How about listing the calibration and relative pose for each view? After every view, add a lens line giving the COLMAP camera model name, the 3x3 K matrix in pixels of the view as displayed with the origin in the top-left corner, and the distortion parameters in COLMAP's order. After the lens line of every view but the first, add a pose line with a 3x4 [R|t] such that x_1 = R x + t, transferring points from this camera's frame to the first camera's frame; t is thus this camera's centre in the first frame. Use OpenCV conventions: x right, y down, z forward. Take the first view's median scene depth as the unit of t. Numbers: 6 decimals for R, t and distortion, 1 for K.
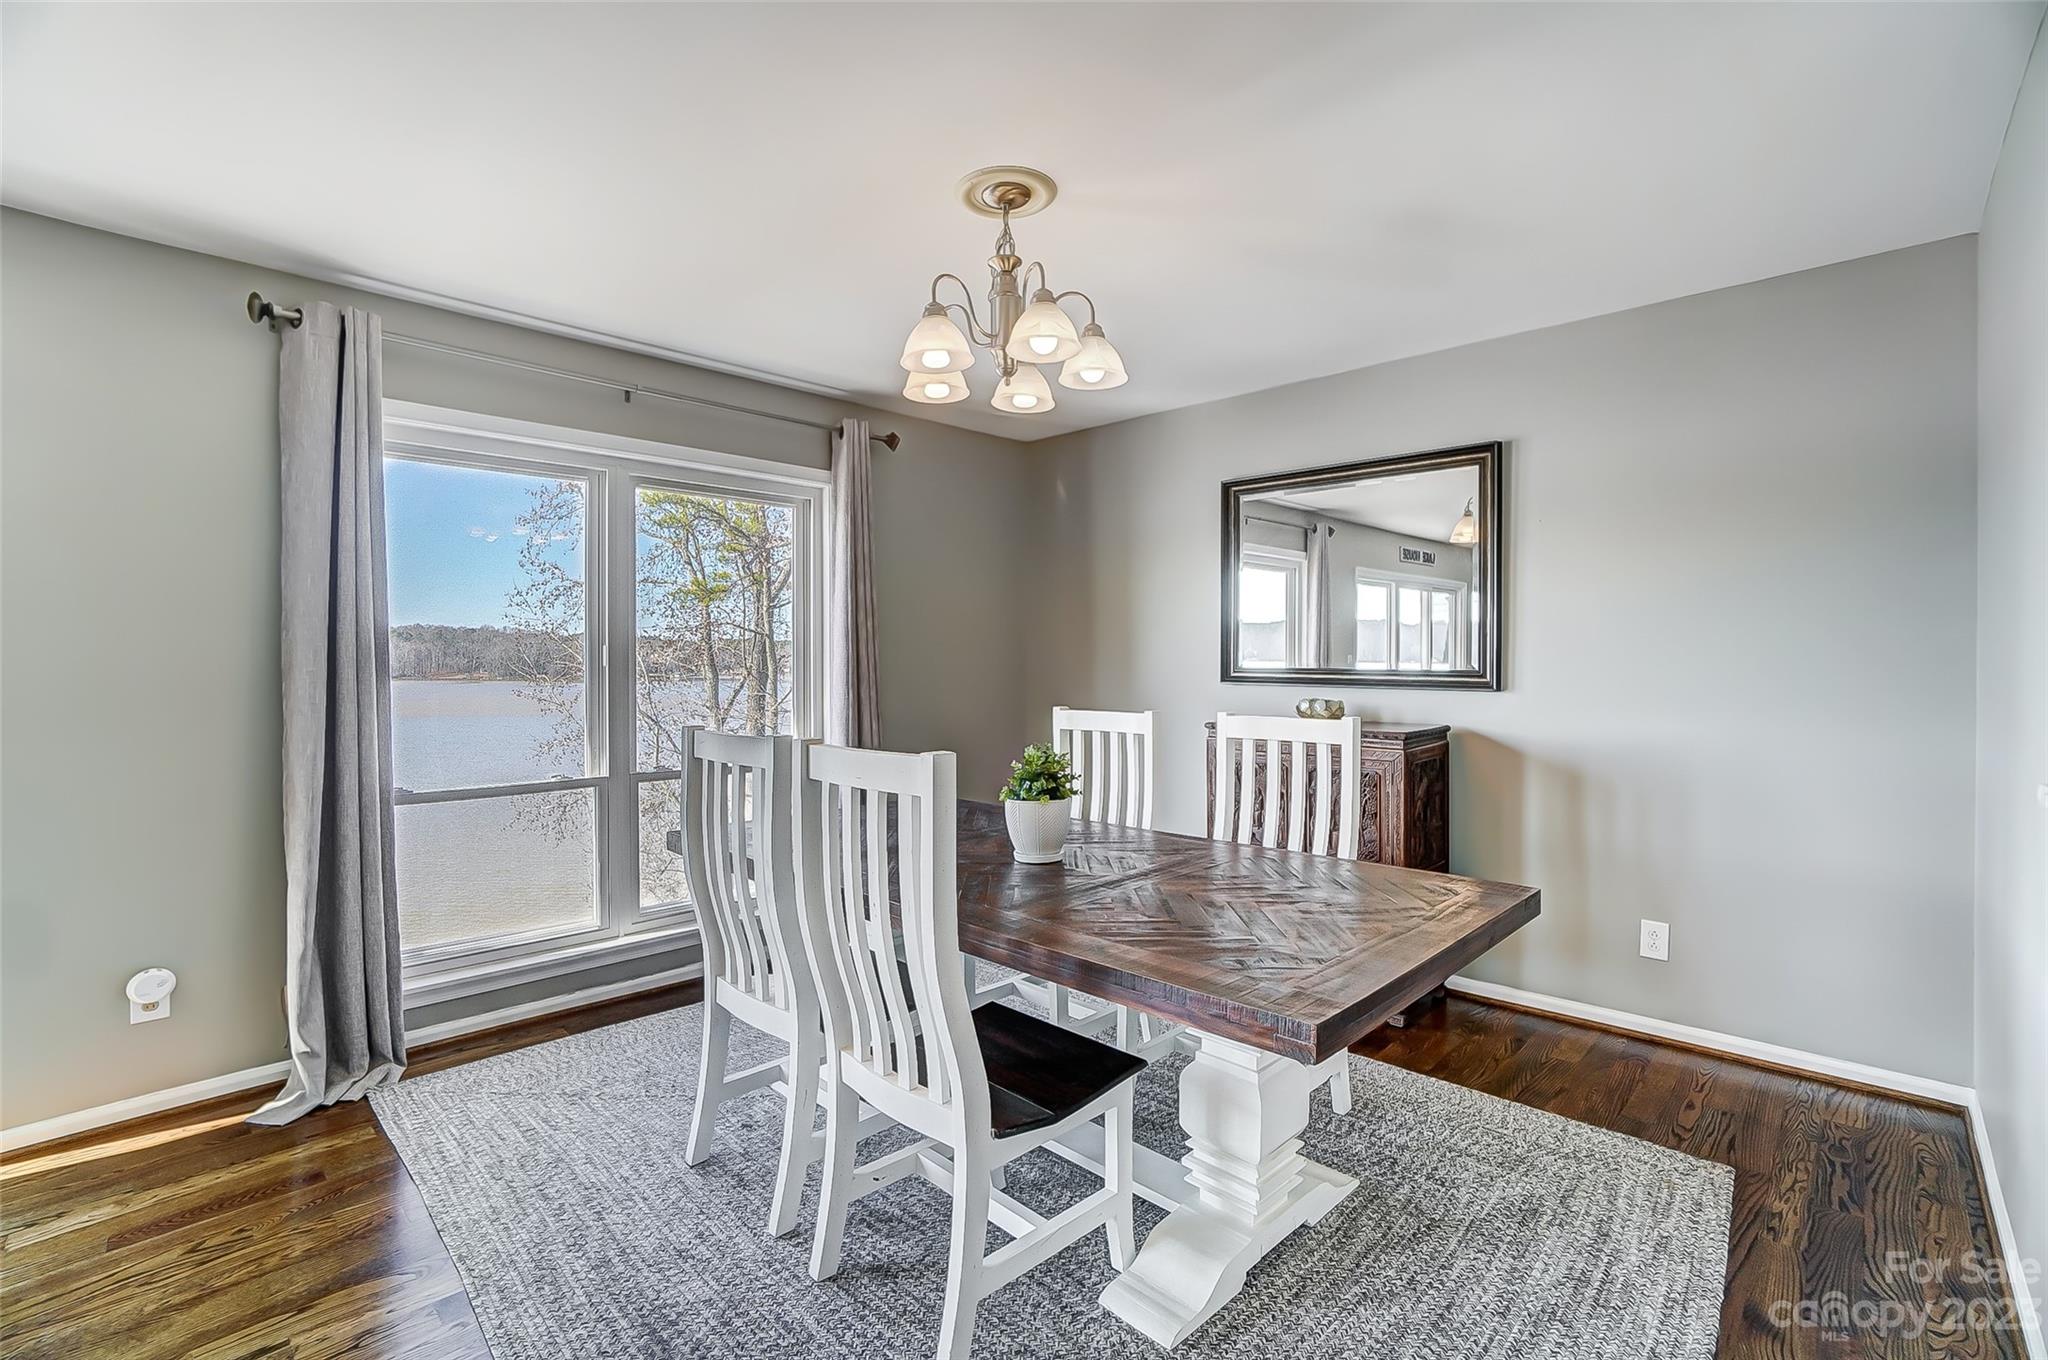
lens RADIAL K [[917.9, 0, 1007.8], [0, 917.9, 671.7], [0, 0, 1]] dist [-0.018029, 0.000342]
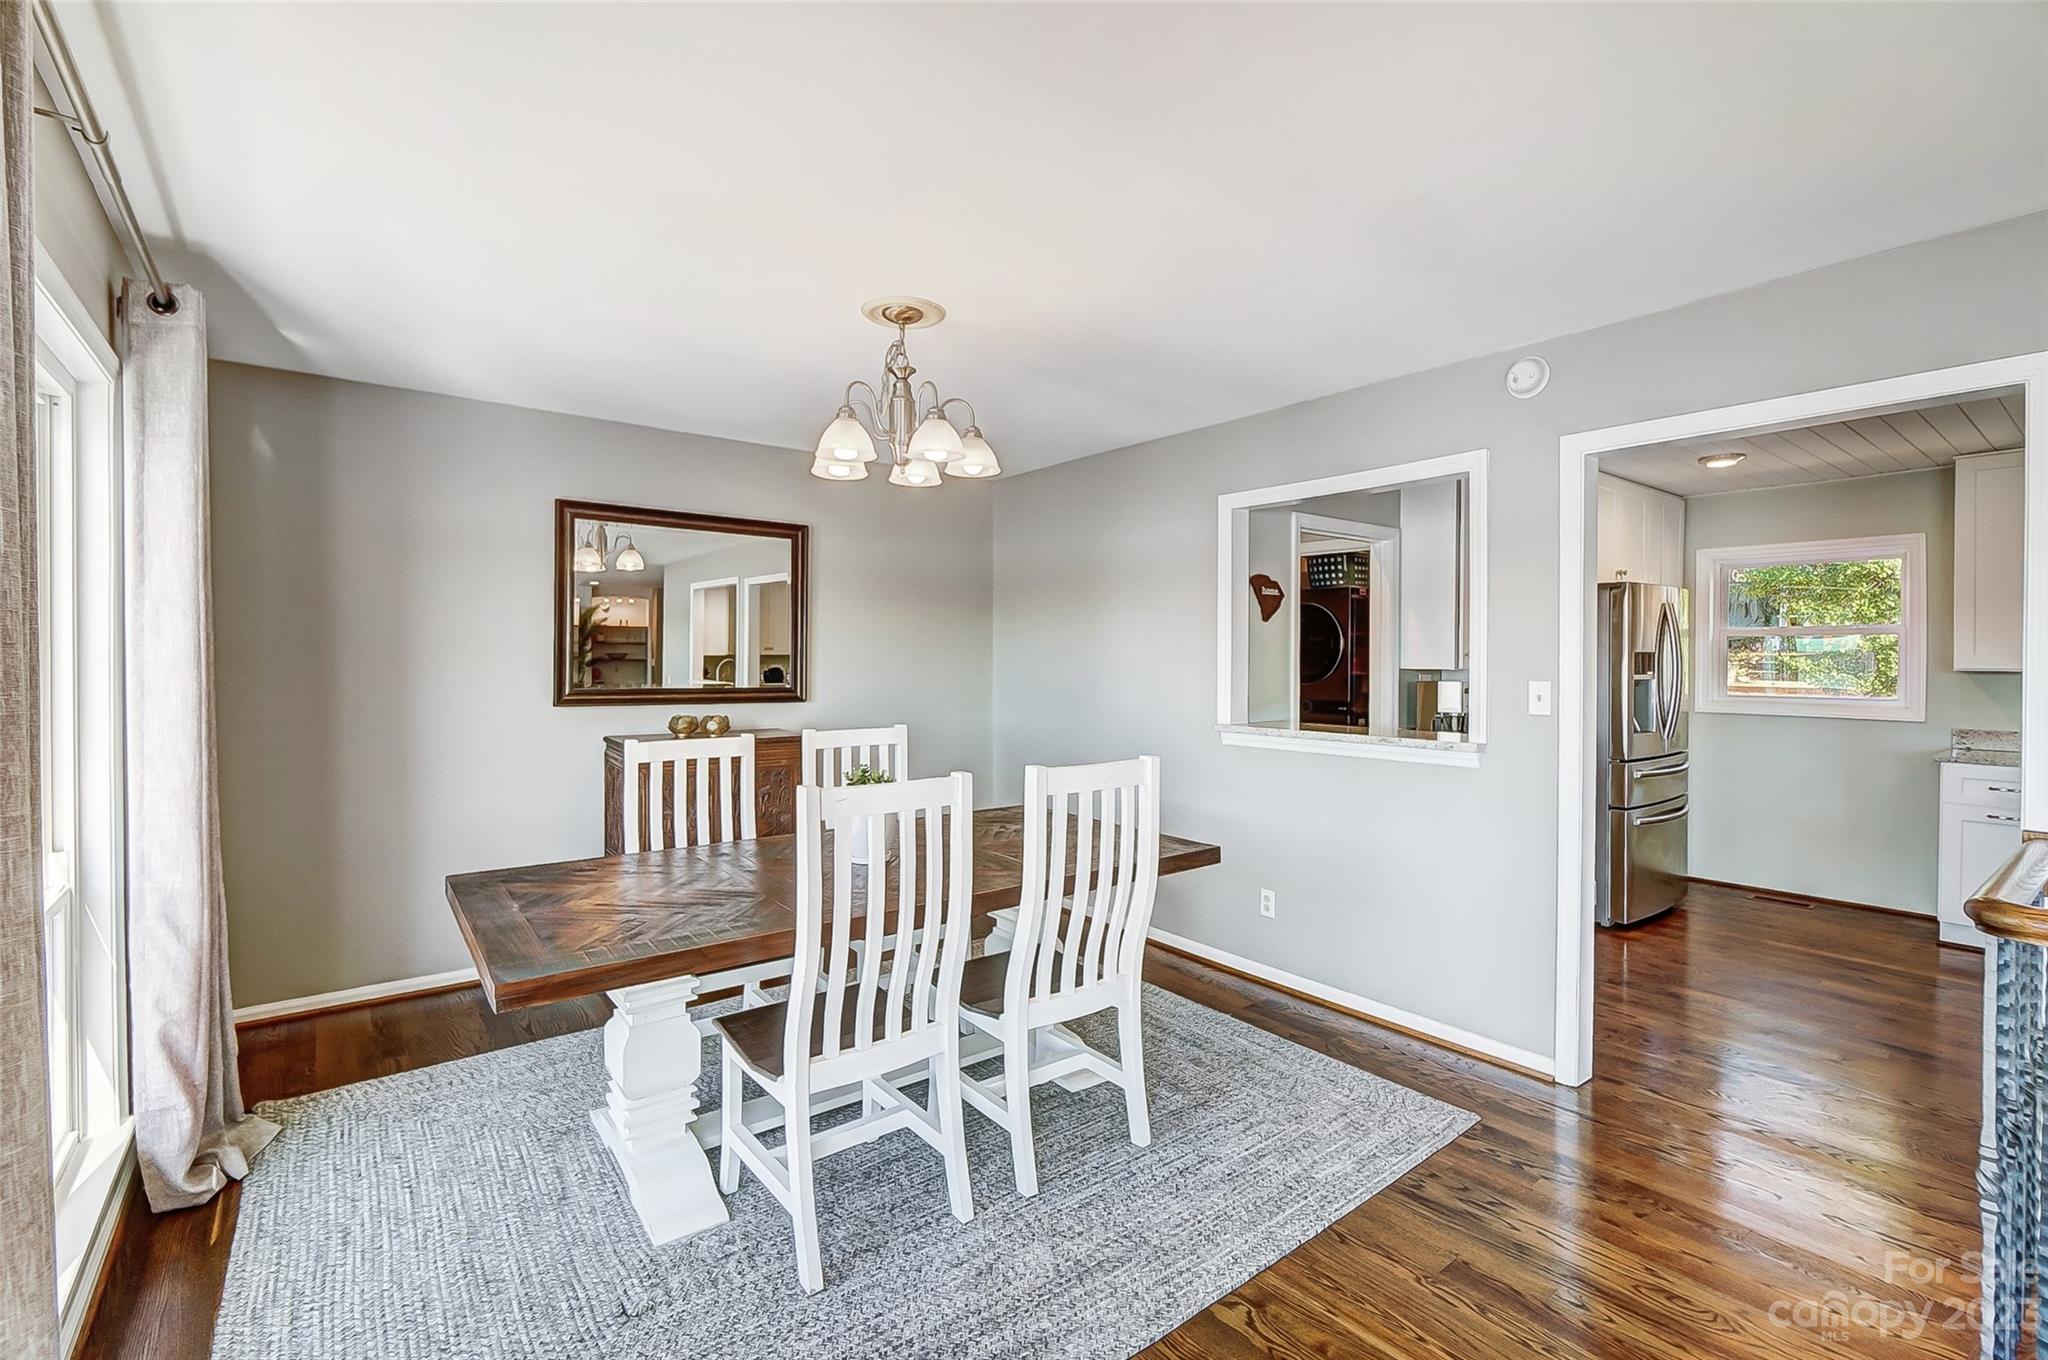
lens RADIAL K [[917.9, 0, 1007.8], [0, 917.9, 671.7], [0, 0, 1]] dist [-0.018029, 0.000342]
pose [[0.131904, -0.015262, 0.991145, -0.956436], [0.004017, 0.999881, 0.014862, -0.052440], [-0.991254, 0.002021, 0.131949, 0.567988]]
